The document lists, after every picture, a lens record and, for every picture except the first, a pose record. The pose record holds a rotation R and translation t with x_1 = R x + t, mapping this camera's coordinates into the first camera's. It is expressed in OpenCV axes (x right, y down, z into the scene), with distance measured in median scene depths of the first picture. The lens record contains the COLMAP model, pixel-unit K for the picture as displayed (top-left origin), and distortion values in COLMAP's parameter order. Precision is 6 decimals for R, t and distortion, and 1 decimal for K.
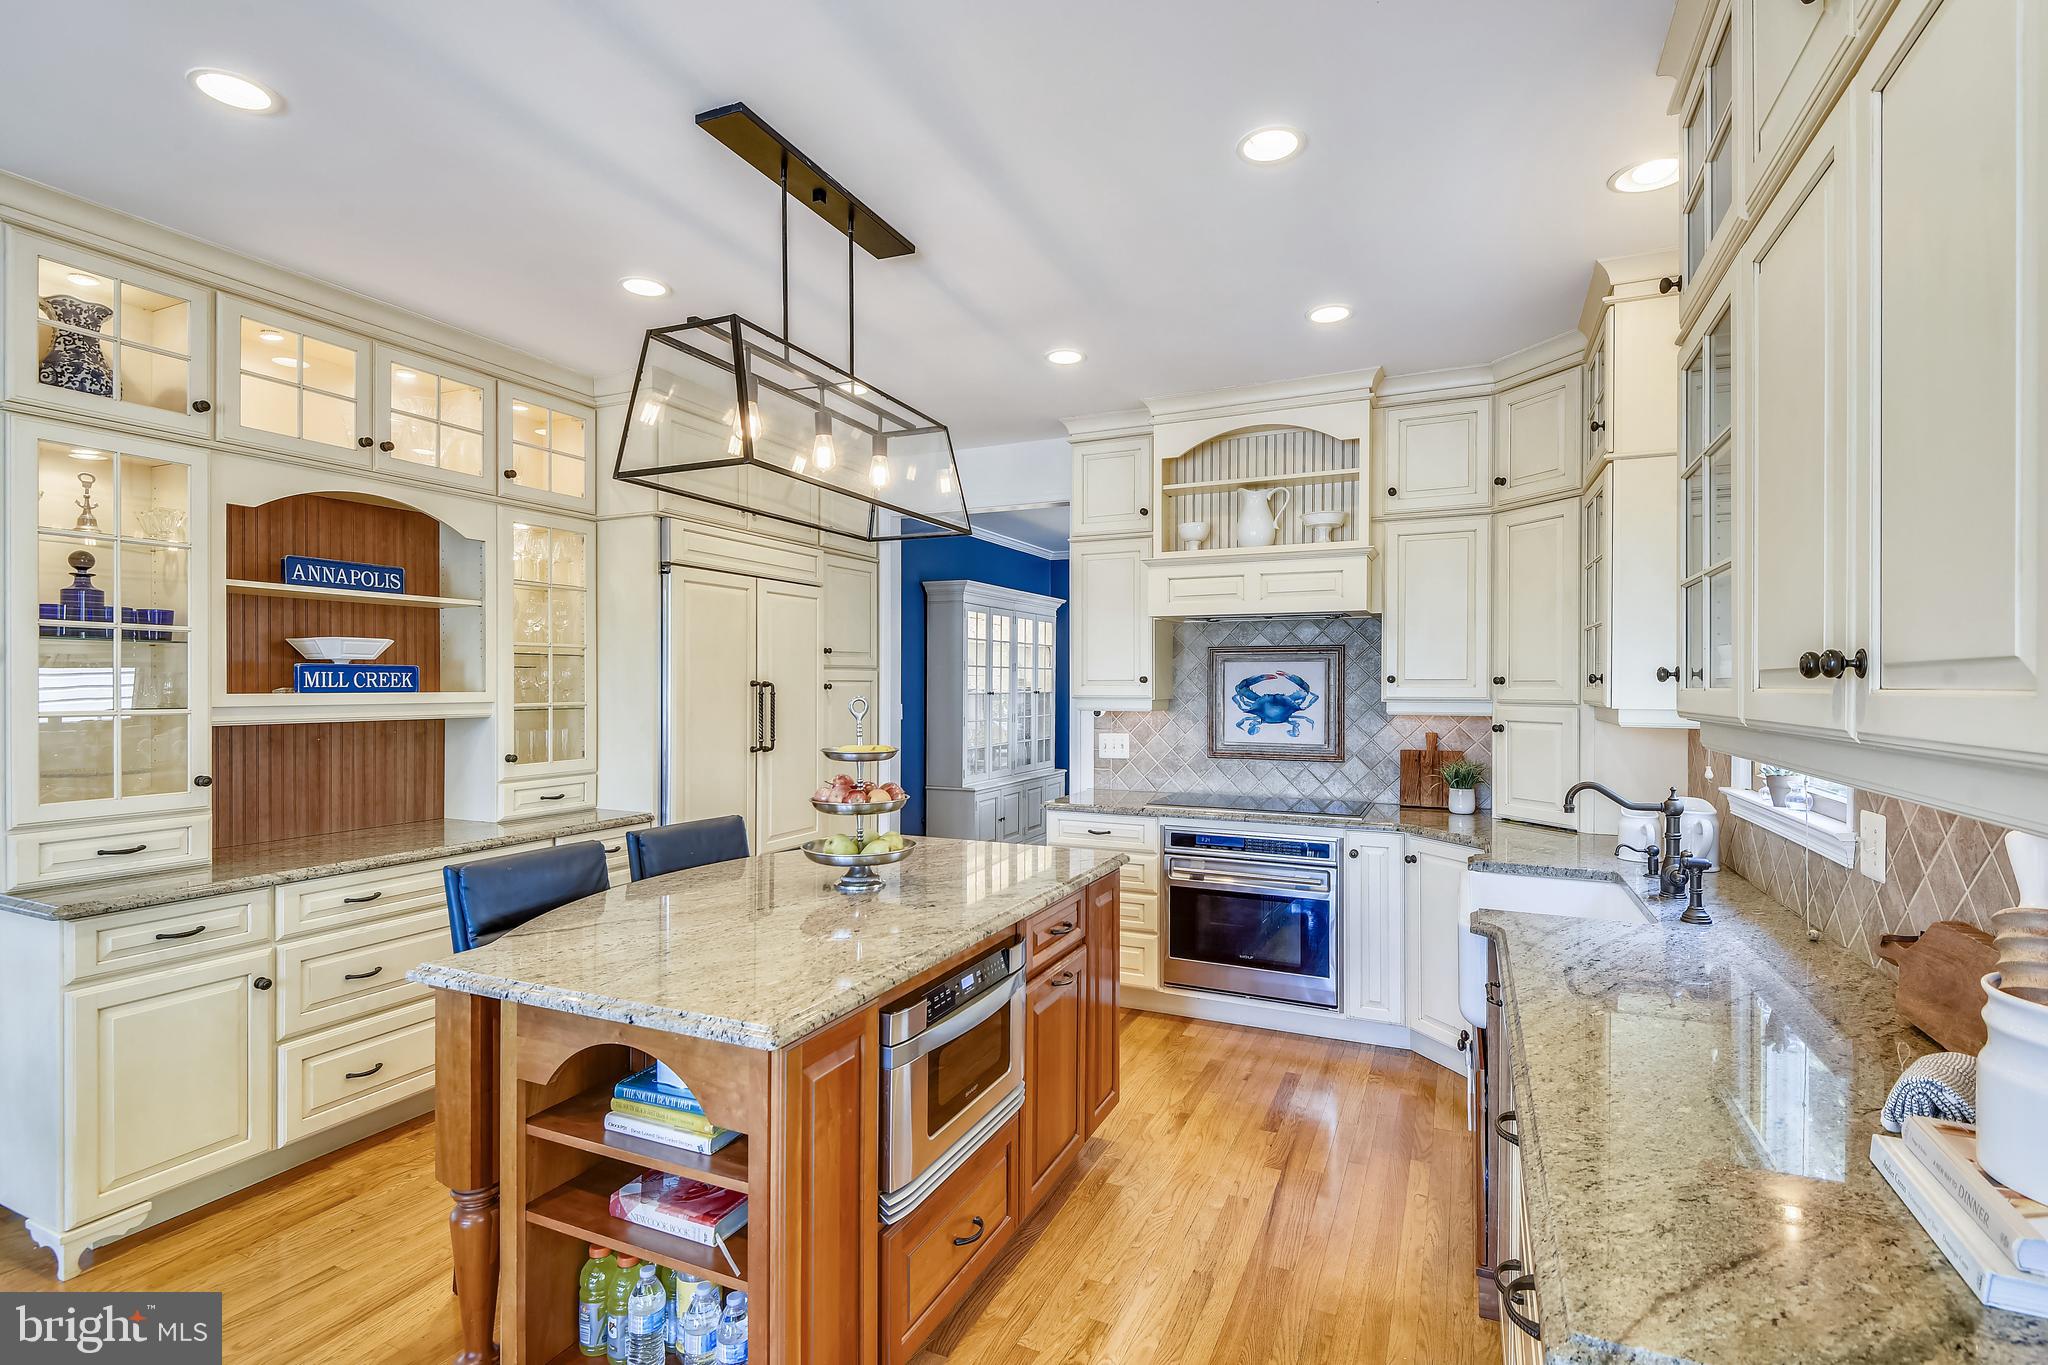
lens RADIAL K [[967.2, 0, 1036.5], [0, 967.2, 683.4], [0, 0, 1]] dist [0.033953, -0.030802]
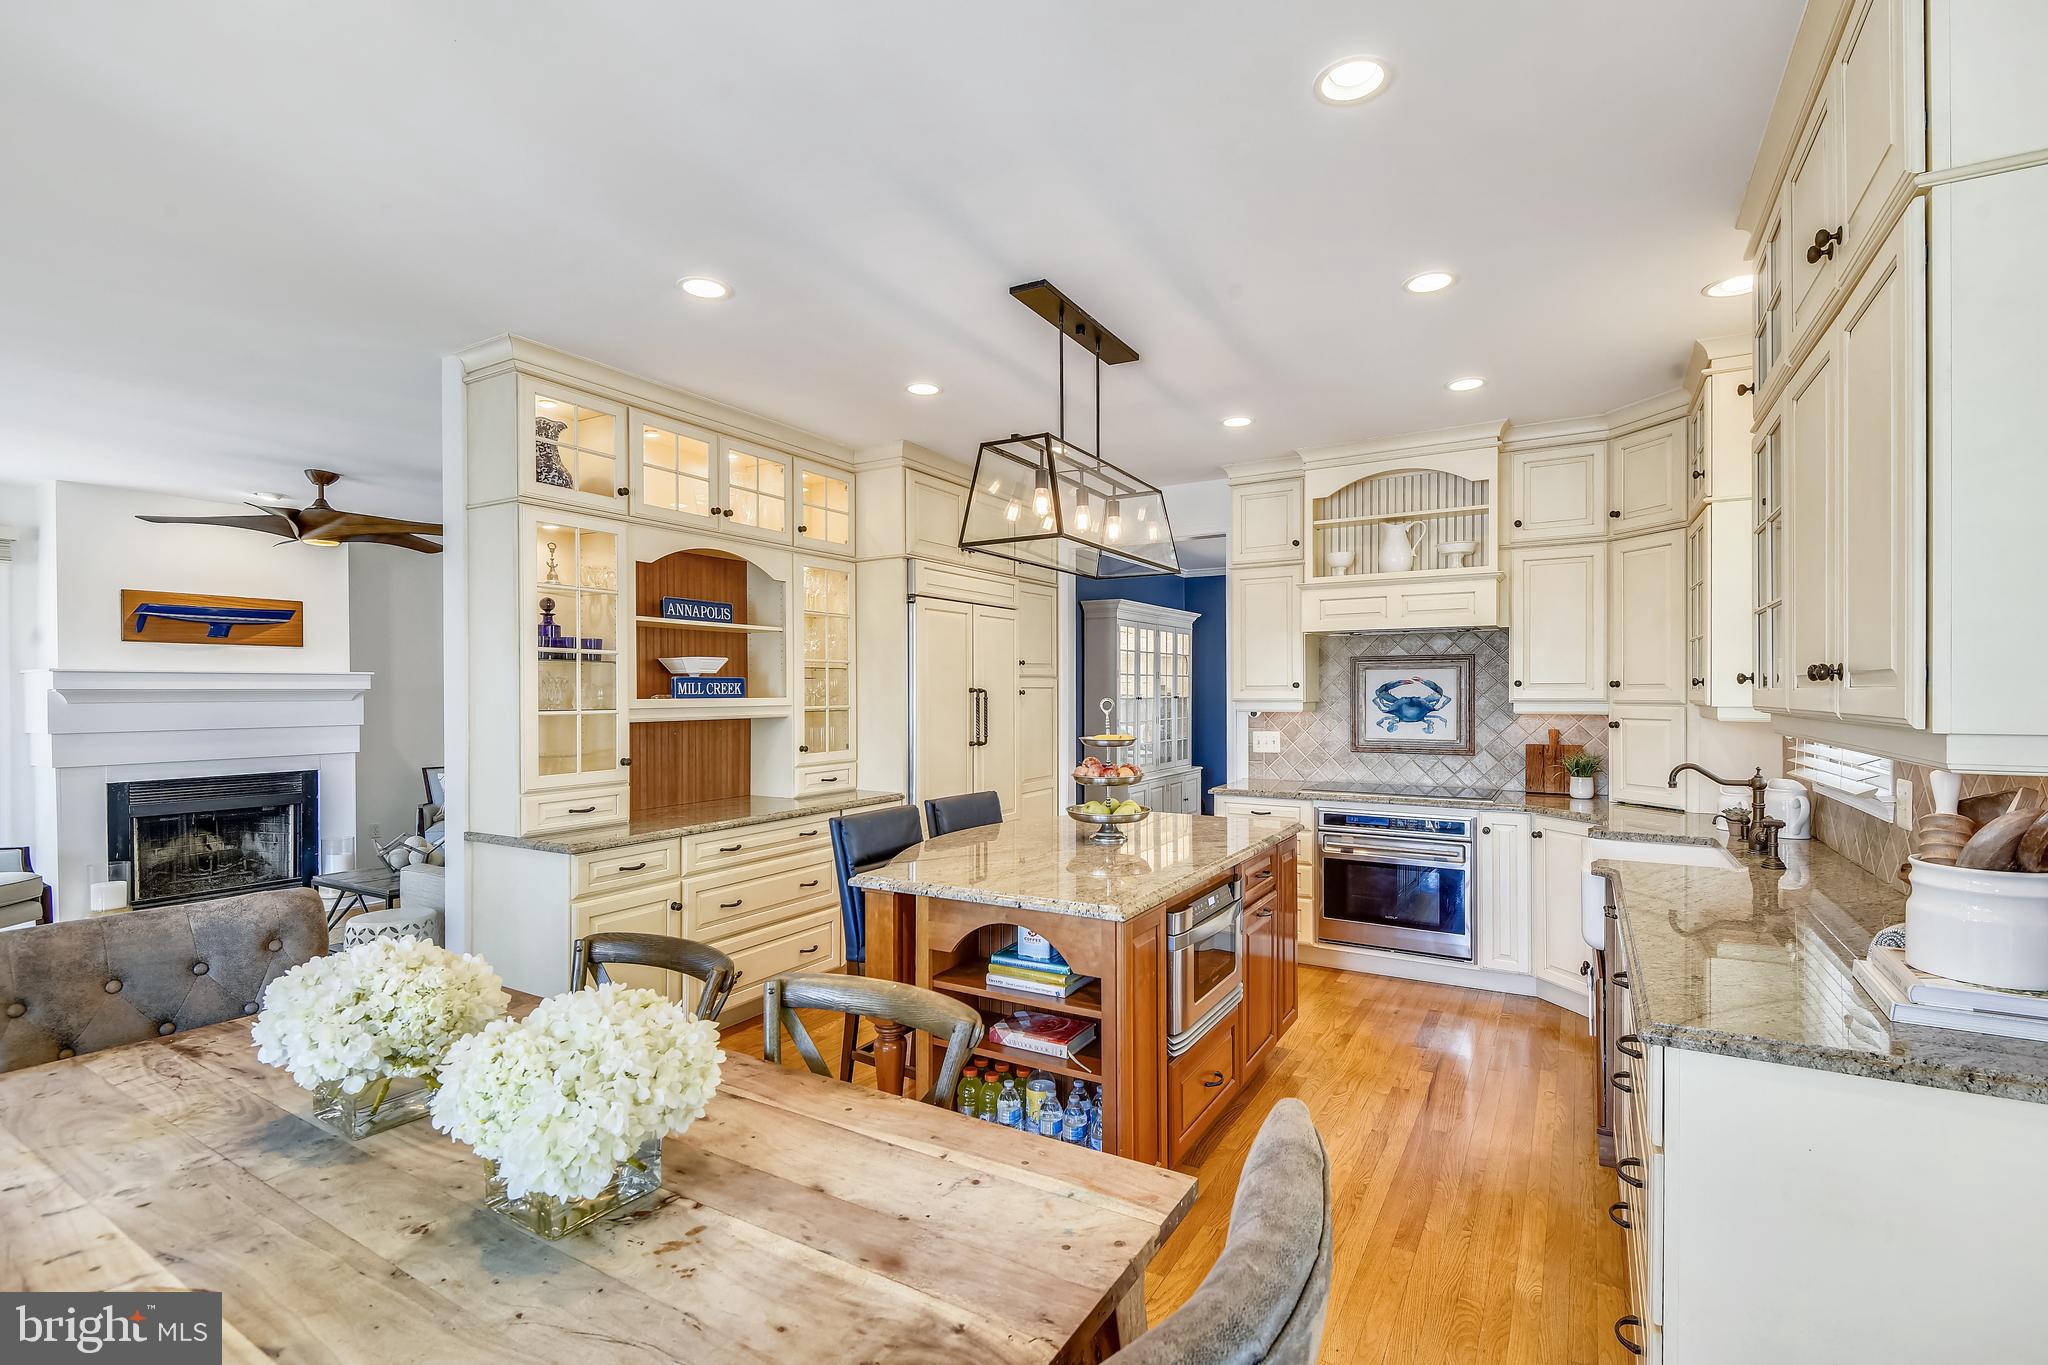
lens RADIAL K [[949.5, 0, 1036.6], [0, 949.5, 691.4], [0, 0, 1]] dist [0.031365, -0.026139]
pose [[0.994813, -0.005109, -0.101589, -0.106877], [0.005217, 0.999986, 0.000800, 0.001356], [0.101584, -0.001326, 0.994826, -0.231550]]
